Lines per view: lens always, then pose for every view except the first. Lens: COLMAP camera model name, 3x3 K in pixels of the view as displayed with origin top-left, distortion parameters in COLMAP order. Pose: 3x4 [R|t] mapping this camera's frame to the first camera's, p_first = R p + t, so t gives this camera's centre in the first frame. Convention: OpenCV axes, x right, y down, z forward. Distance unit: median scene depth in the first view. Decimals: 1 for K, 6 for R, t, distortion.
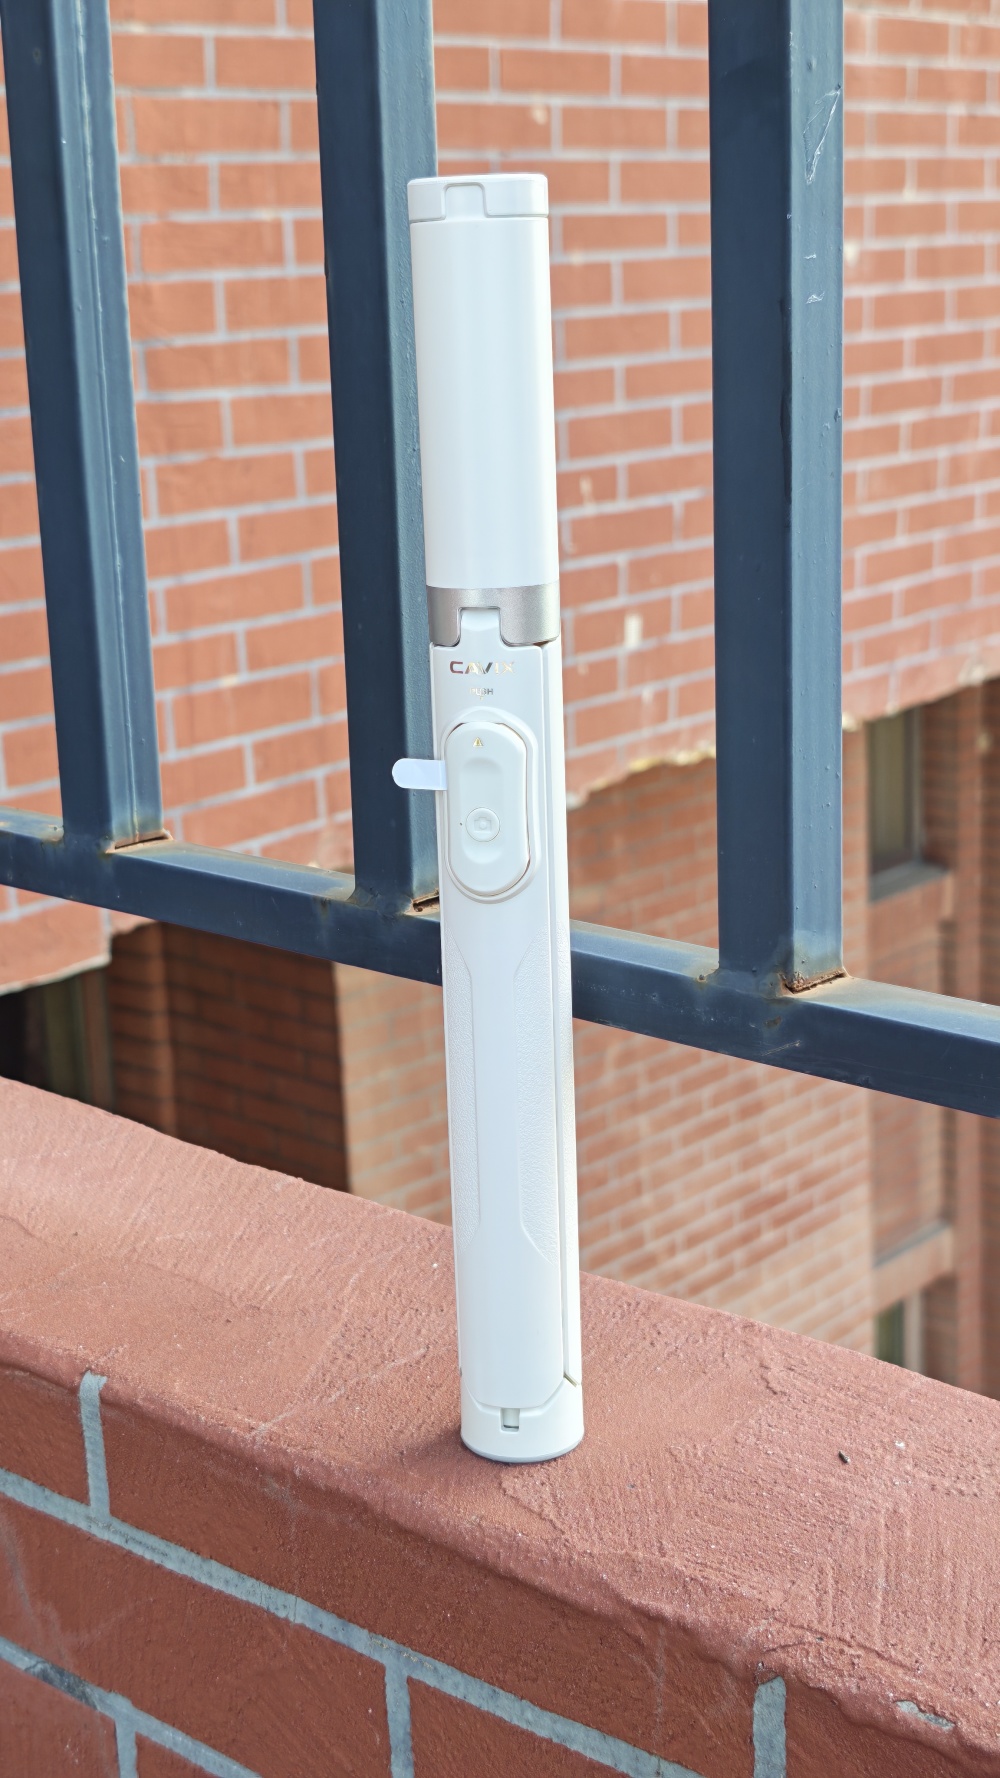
lens RADIAL K [[2416.6, 0, 490.5], [0, 2416.6, 885.2], [0, 0, 1]] dist [0.228862, -0.864492]
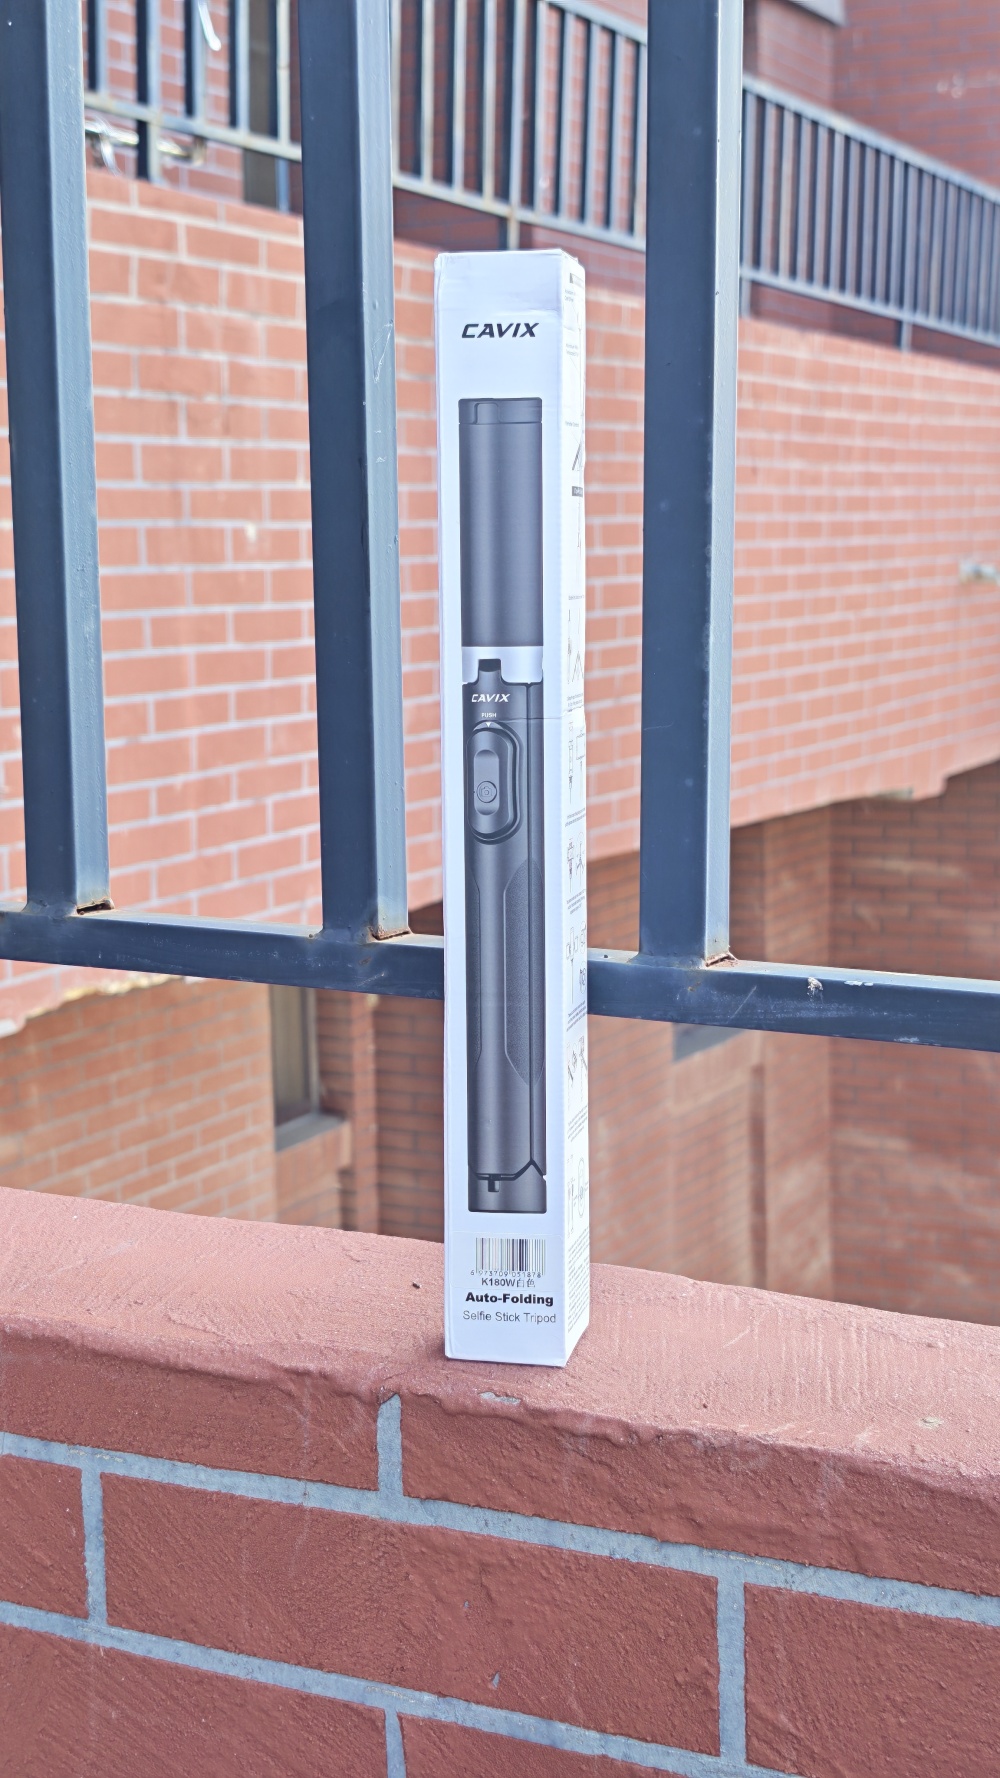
lens RADIAL K [[2416.6, 0, 490.5], [0, 2416.6, 885.2], [0, 0, 1]] dist [0.228862, -0.864492]
pose [[0.967285, -0.012631, 0.253378, -0.167177], [0.042871, 0.992534, -0.114185, 0.174289], [-0.250044, 0.121312, 0.960605, -0.373745]]
